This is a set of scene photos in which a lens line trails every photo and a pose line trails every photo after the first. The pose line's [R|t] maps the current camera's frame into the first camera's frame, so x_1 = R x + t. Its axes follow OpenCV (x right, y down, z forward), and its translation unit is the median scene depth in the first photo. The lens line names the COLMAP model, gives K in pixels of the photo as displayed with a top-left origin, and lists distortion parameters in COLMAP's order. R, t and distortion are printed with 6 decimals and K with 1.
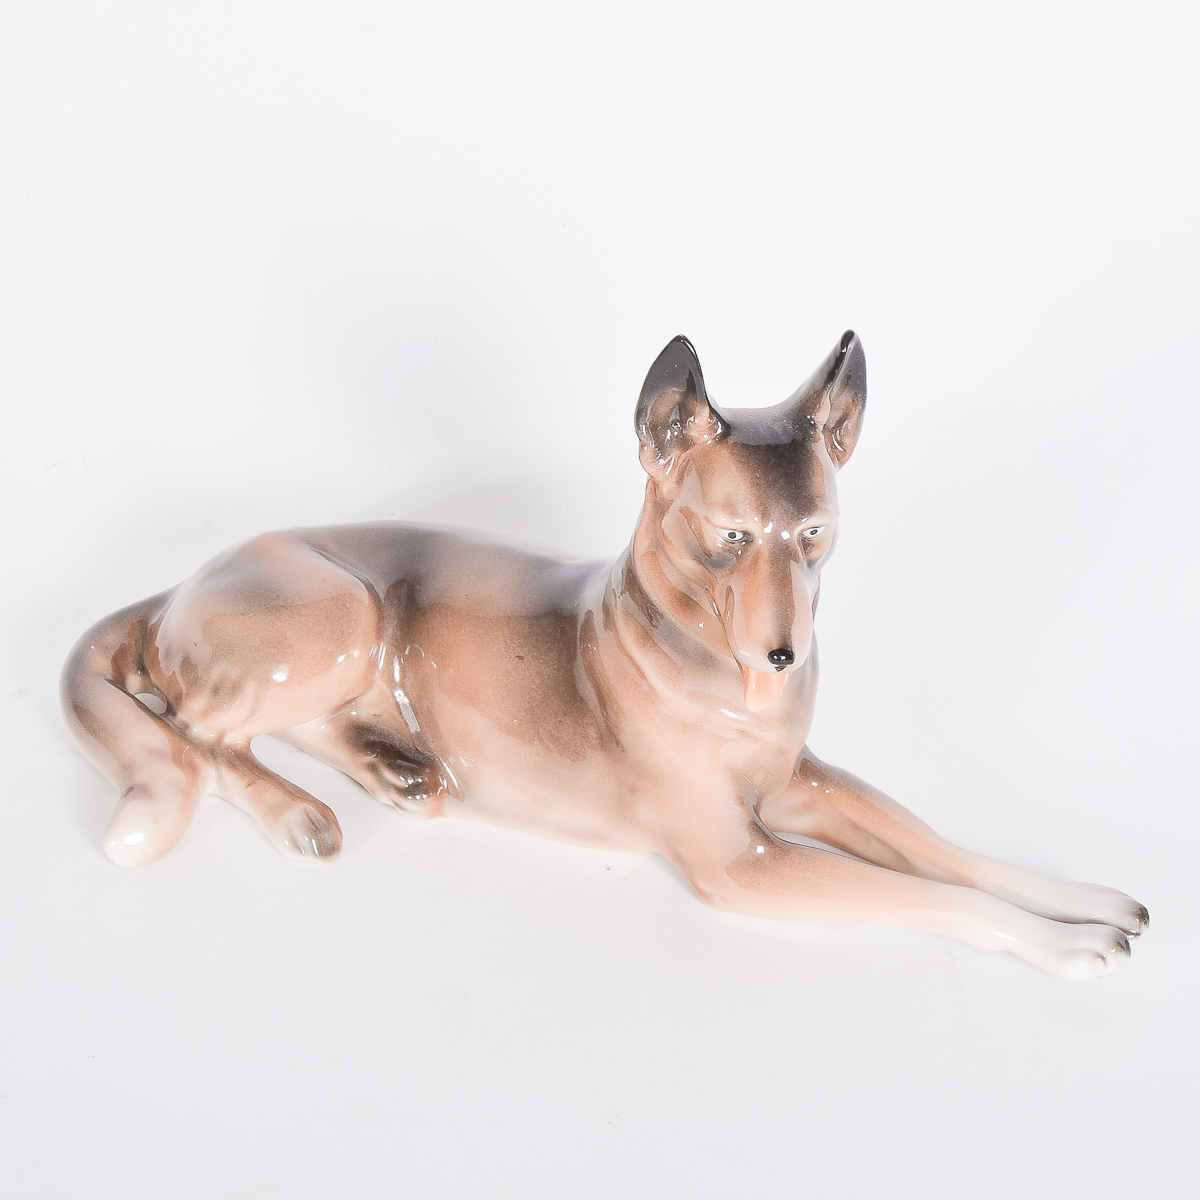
lens RADIAL K [[3583.2, 0, 603.2], [0, 3583.2, 602.7], [0, 0, 1]] dist [-0.128789, 0.000000]
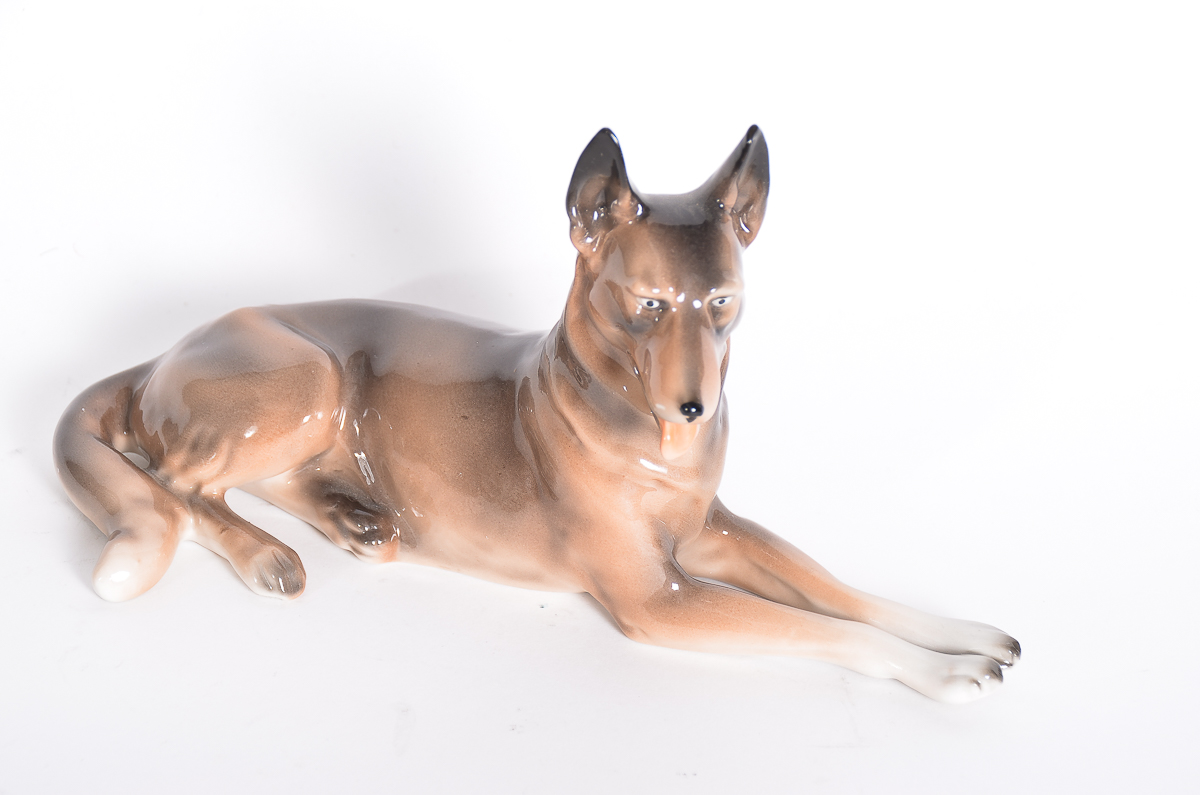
lens RADIAL K [[3613.9, 0, 595.5], [0, 3613.9, 400.7], [0, 0, 1]] dist [0.042463, 0.000000]
pose [[0.999949, 0.007947, 0.006204, 0.010838], [-0.007828, 0.999791, -0.018894, 0.031490], [-0.006353, 0.018844, 0.999802, -0.139945]]
